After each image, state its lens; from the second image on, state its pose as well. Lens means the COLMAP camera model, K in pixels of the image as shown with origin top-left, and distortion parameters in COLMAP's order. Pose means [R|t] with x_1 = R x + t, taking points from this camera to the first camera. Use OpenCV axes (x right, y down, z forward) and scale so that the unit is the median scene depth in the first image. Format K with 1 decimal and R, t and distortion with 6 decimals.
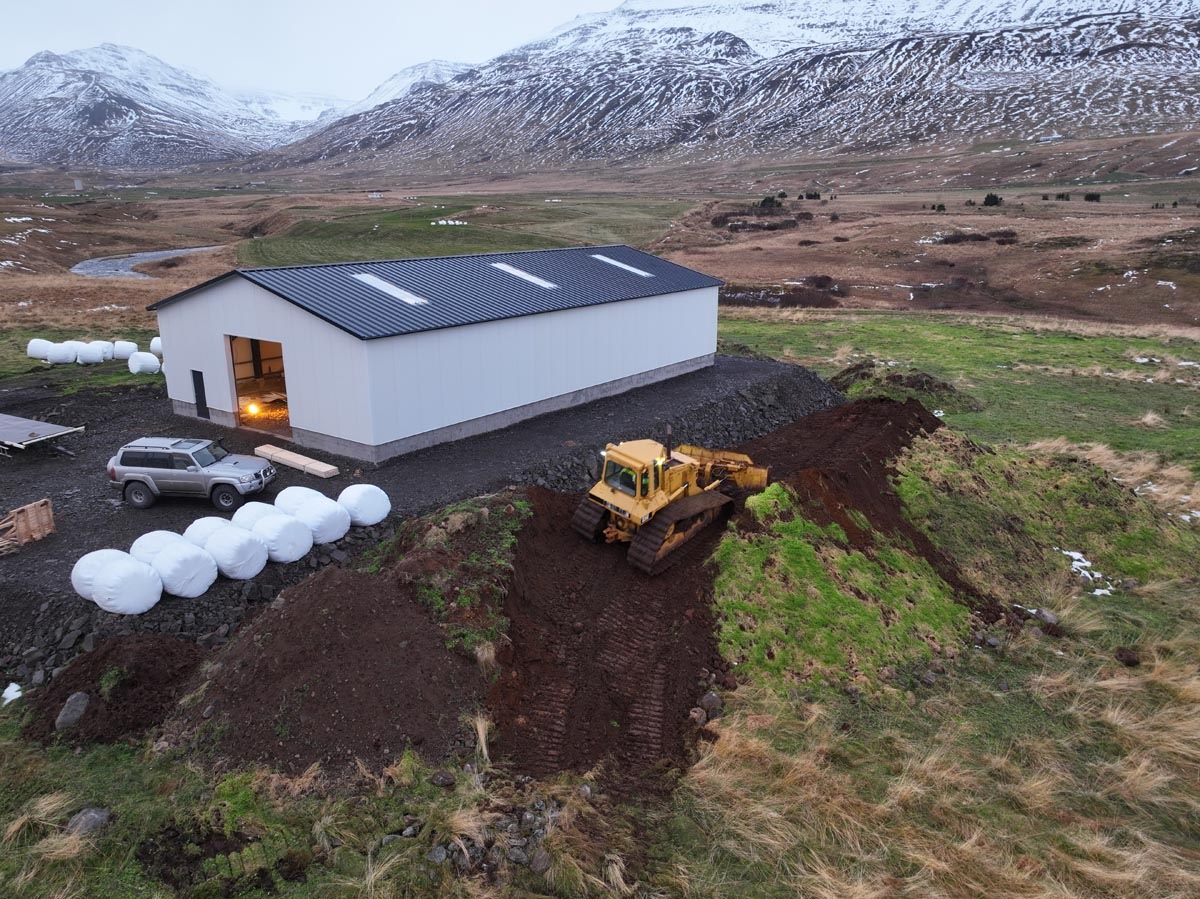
lens RADIAL K [[882.8, 0, 605.9], [0, 882.8, 454.0], [0, 0, 1]] dist [0.021116, 0.001548]
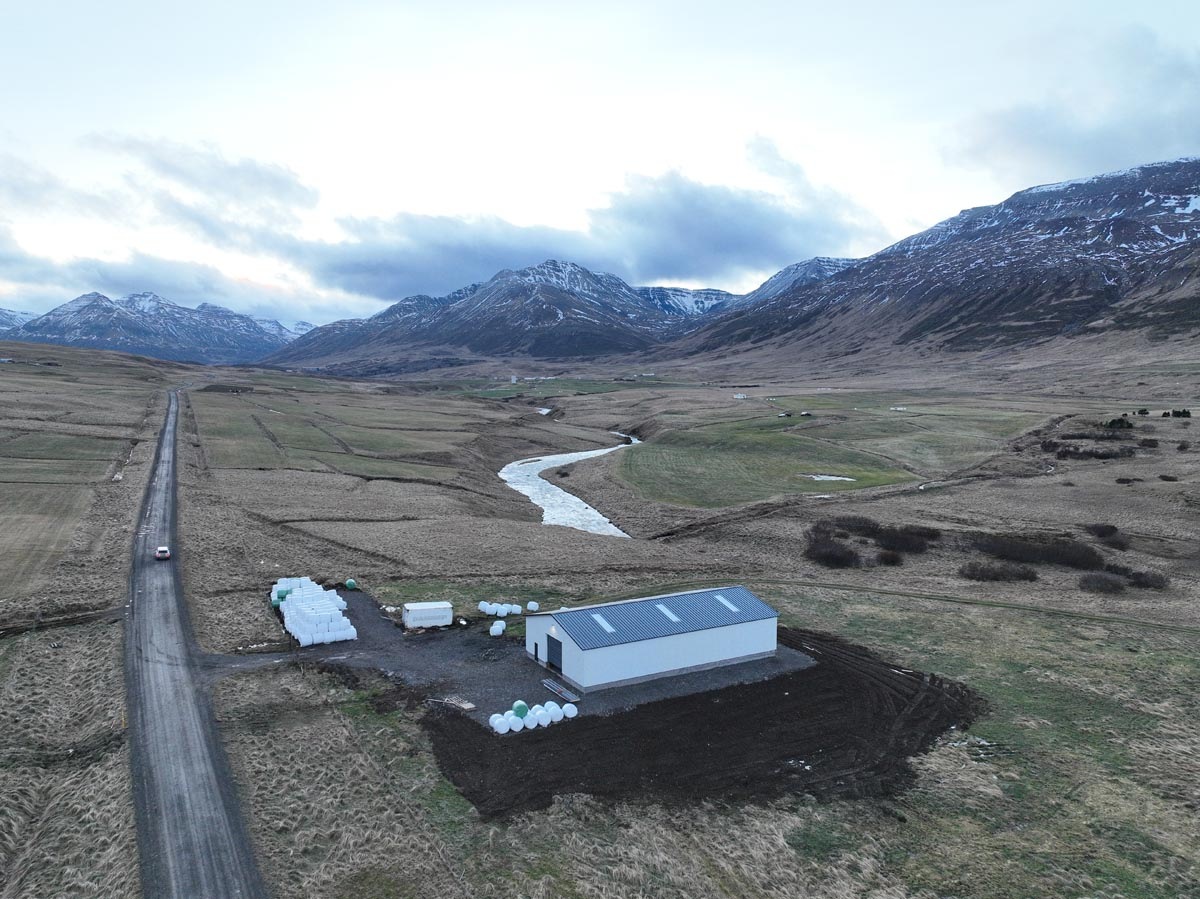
lens RADIAL K [[882.8, 0, 598.3], [0, 882.8, 442.0], [0, 0, 1]] dist [0.021116, 0.001548]
pose [[0.912627, 0.033138, -0.407447, 0.815957], [-0.115951, 0.976758, -0.180274, -0.245232], [0.392003, 0.211767, 0.895259, -1.512666]]
